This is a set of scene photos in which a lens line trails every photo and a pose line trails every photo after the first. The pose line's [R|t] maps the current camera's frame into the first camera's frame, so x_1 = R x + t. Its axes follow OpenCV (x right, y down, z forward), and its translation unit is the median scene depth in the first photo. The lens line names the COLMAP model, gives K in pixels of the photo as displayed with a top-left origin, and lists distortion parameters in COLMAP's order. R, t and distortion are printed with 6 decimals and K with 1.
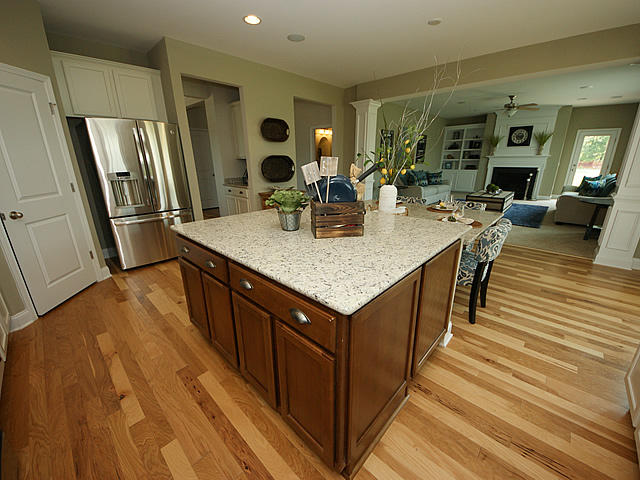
lens RADIAL K [[255.5, 0, 322.8], [0, 255.5, 238.5], [0, 0, 1]] dist [0.031551, -0.022579]
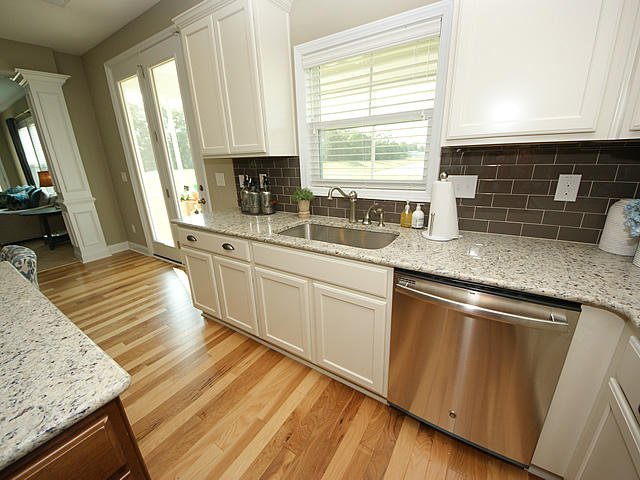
lens RADIAL K [[255.5, 0, 322.8], [0, 255.5, 238.5], [0, 0, 1]] dist [0.031551, -0.022579]
pose [[-0.180368, -0.277774, 0.943562, -0.213859], [0.320064, 0.890512, 0.323339, -0.044366], [-0.930068, 0.360320, -0.071715, 0.169312]]
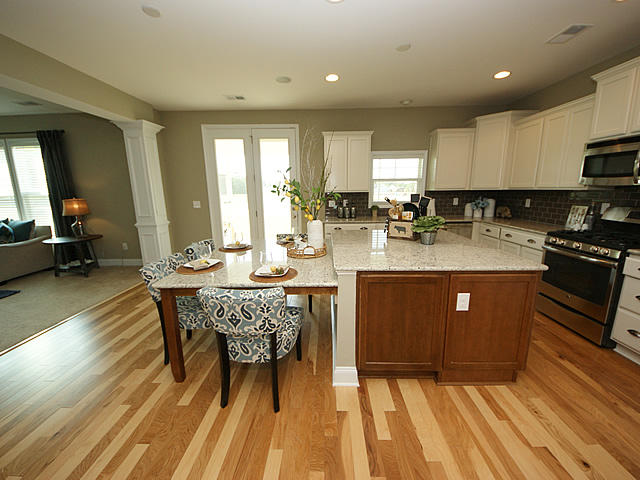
lens RADIAL K [[255.5, 0, 322.8], [0, 255.5, 238.5], [0, 0, 1]] dist [0.031551, -0.022579]
pose [[-0.670882, -0.122699, 0.731343, -0.638910], [0.234011, 0.900796, 0.365793, -0.591505], [-0.703673, 0.416547, -0.575615, 1.838688]]
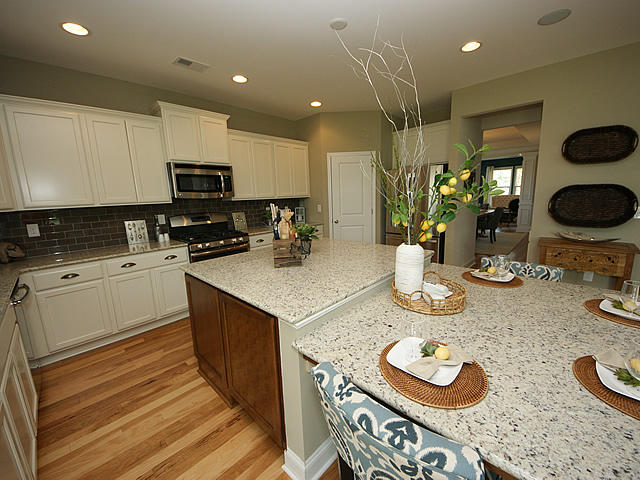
lens RADIAL K [[255.5, 0, 322.8], [0, 255.5, 238.5], [0, 0, 1]] dist [0.031551, -0.022579]
pose [[0.002056, 0.181375, -0.983412, 0.994091], [-0.261697, 0.949240, 0.174525, -0.314328], [0.965148, 0.256997, 0.049417, 0.850581]]
